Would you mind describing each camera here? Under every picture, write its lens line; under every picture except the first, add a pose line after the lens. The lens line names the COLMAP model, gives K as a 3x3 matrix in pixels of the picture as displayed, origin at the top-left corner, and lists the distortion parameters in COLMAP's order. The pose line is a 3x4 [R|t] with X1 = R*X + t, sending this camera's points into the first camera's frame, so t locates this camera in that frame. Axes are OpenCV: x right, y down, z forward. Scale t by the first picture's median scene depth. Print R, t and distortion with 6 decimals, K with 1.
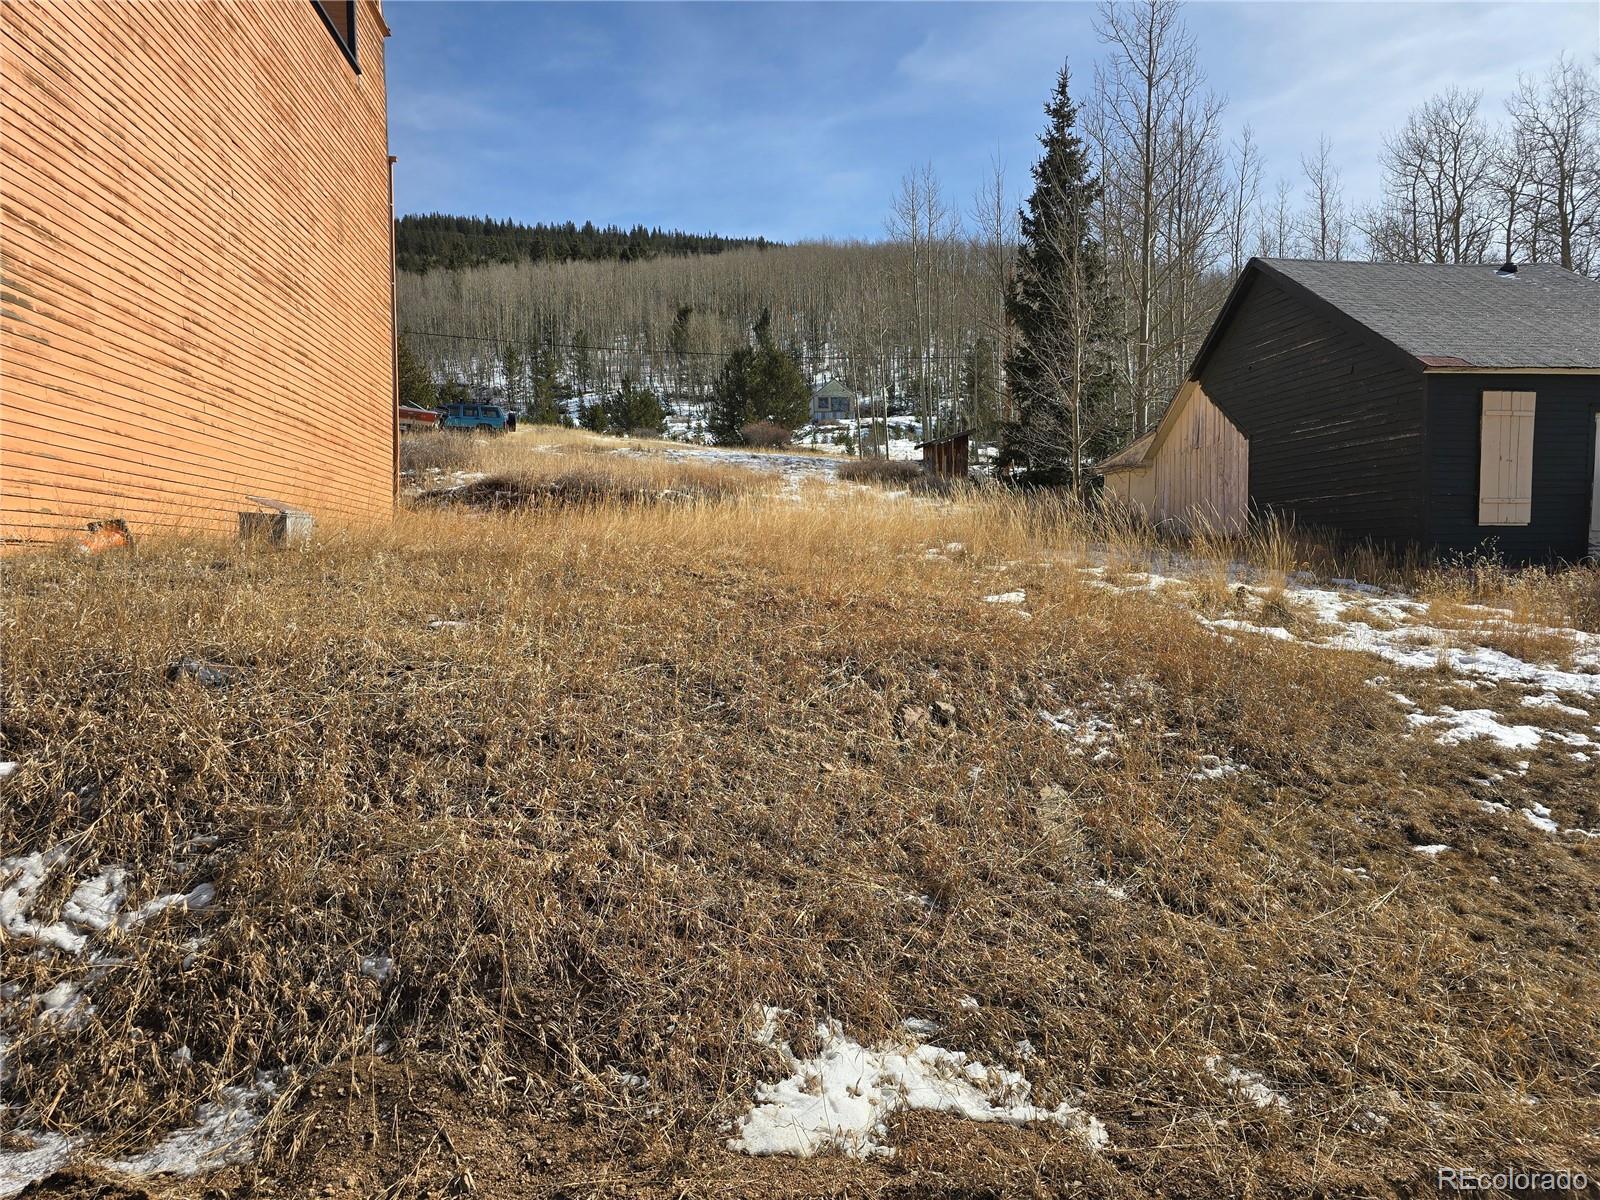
lens RADIAL K [[1085.4, 0, 810.7], [0, 1085.4, 615.6], [0, 0, 1]] dist [0.076656, -0.069084]
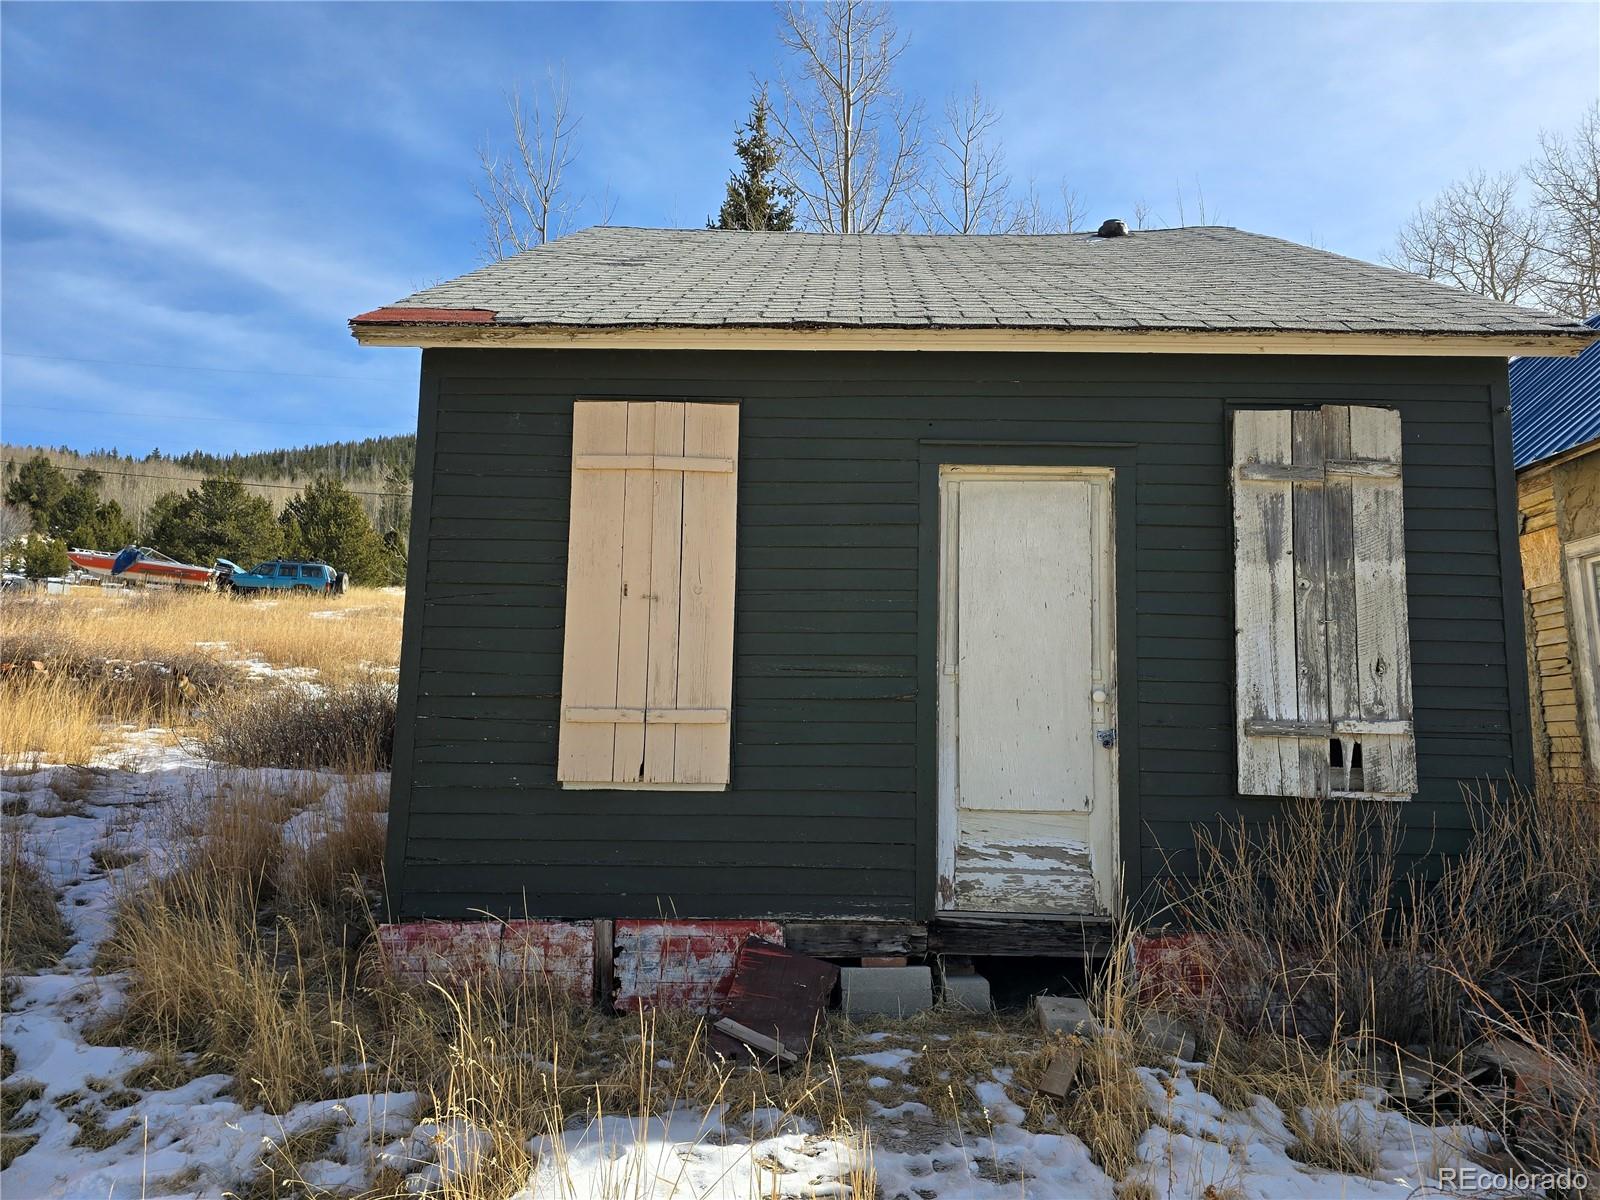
lens RADIAL K [[1073.1, 0, 838.0], [0, 1073.1, 596.8], [0, 0, 1]] dist [0.077318, -0.088005]
pose [[0.988902, 0.001618, -0.148560, 0.579845], [-0.027742, 0.984365, -0.173944, -0.066776], [0.145956, 0.176135, 0.973485, 0.541182]]
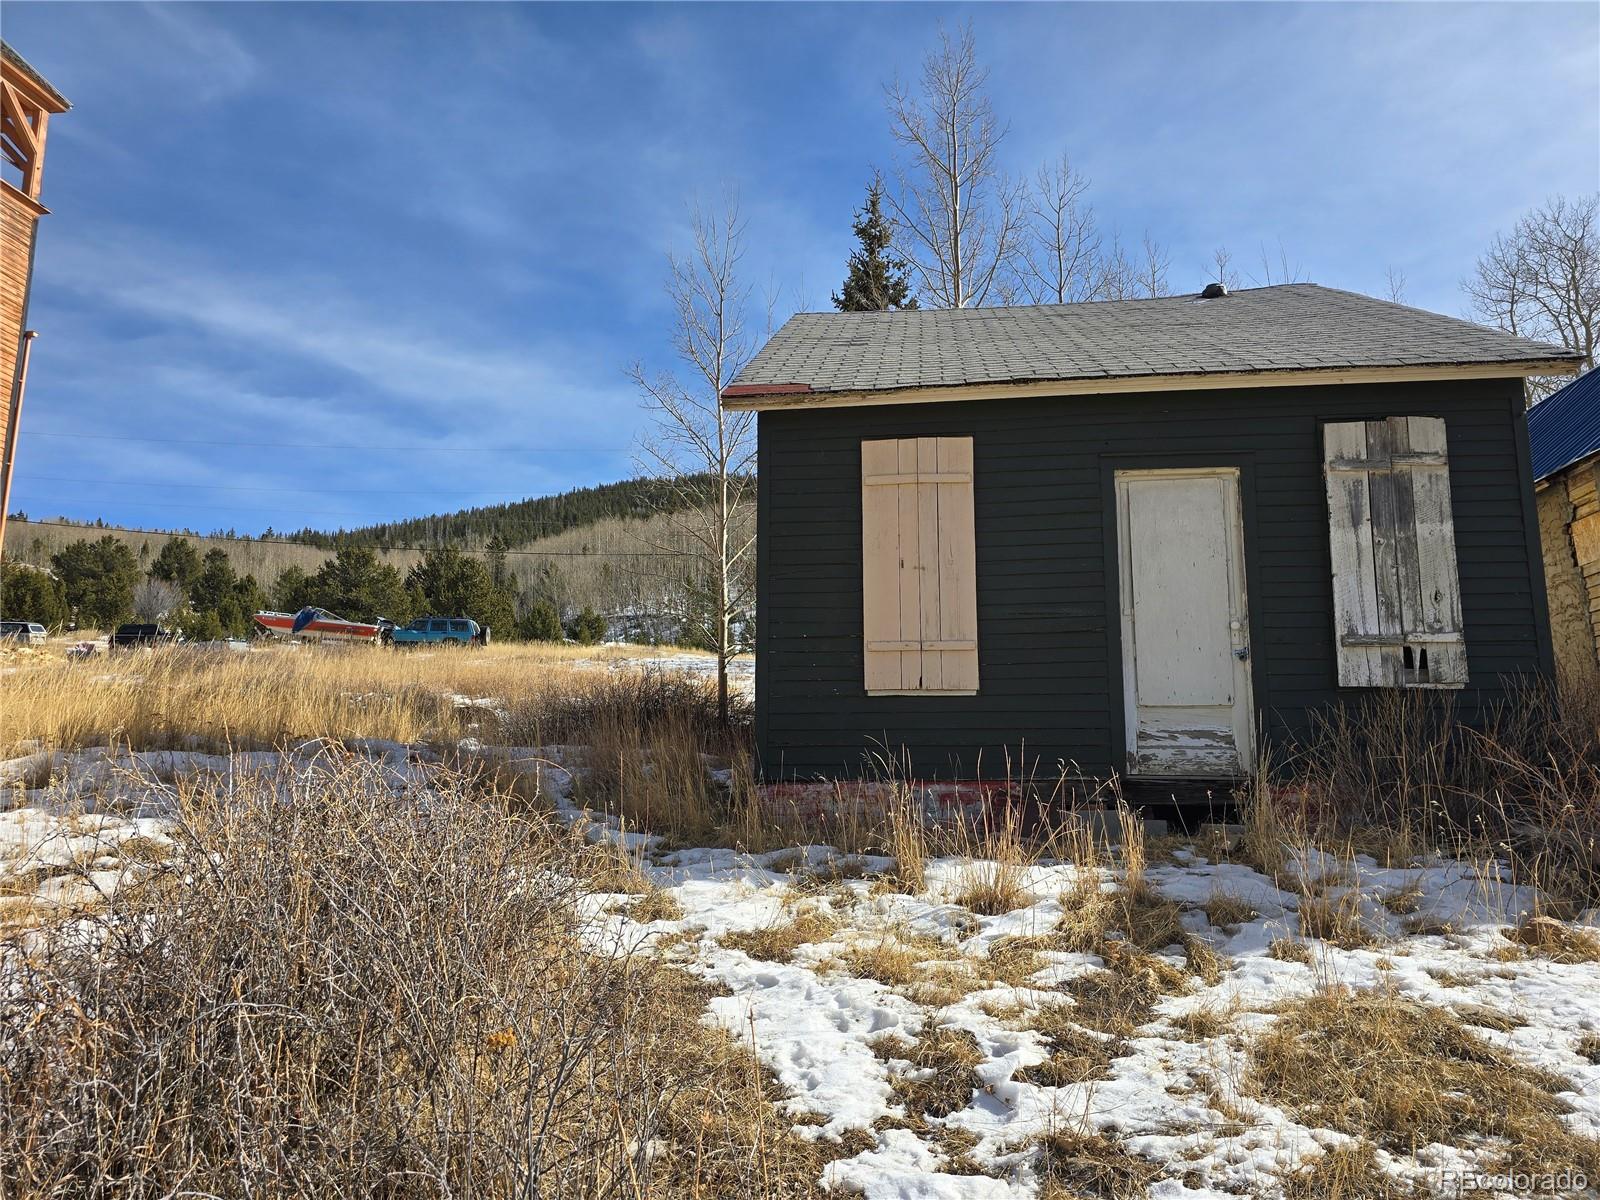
lens RADIAL K [[1075.4, 0, 821.0], [0, 1075.4, 613.4], [0, 0, 1]] dist [0.067187, -0.067163]
pose [[0.971880, -0.035568, -0.232777, 0.551476], [-0.013562, 0.978431, -0.206127, -0.014506], [0.235088, 0.203488, 0.950435, 0.415157]]
